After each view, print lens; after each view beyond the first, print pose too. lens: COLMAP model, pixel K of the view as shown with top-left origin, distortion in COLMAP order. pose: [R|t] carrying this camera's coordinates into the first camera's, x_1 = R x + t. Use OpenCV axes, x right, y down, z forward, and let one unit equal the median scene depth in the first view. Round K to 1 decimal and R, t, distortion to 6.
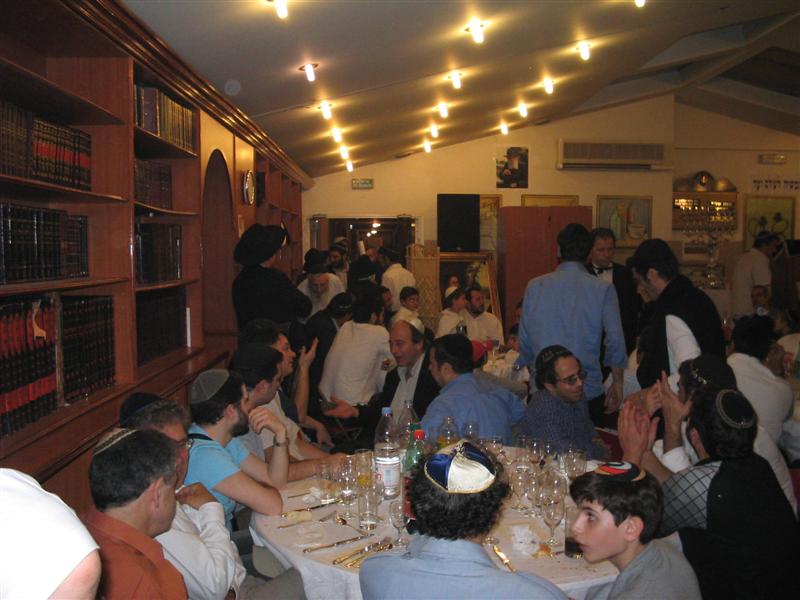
lens RADIAL K [[769.5, 0, 400.6], [0, 769.5, 300.4], [0, 0, 1]] dist [-0.086165, 0.000000]
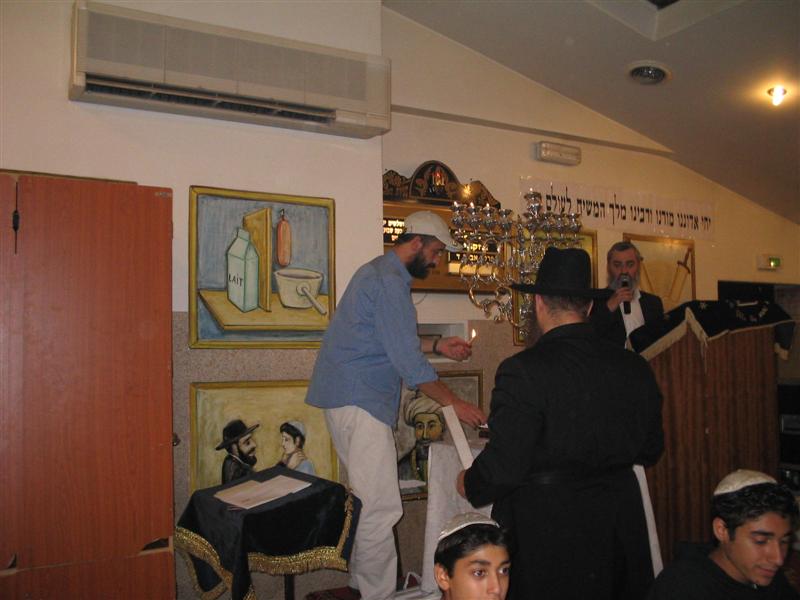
lens RADIAL K [[782.9, 0, 398.7], [0, 782.9, 314.3], [0, 0, 1]] dist [-0.098859, 0.000000]
pose [[0.882078, 0.009153, 0.471014, 0.174145], [0.052669, 0.991627, -0.117903, -0.030523], [-0.468149, 0.128808, 0.874211, 0.650922]]
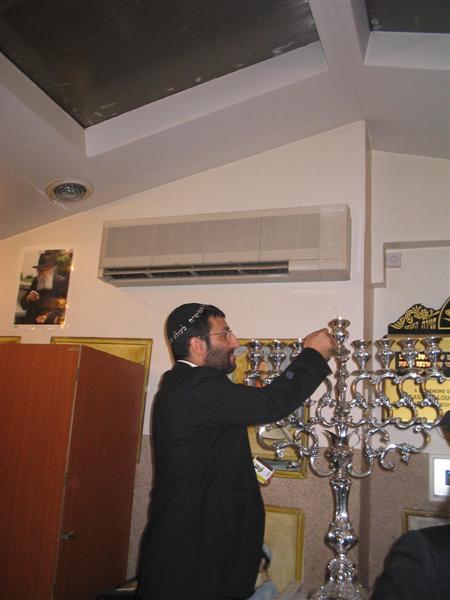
lens RADIAL K [[587.2, 0, 211.8], [0, 587.2, 304.7], [0, 0, 1]] dist [-0.098859, 0.000000]
pose [[0.923126, -0.023310, -0.383789, 0.408602], [-0.100295, 0.949006, -0.298879, -0.052632], [0.371185, 0.314396, 0.873714, 0.694755]]
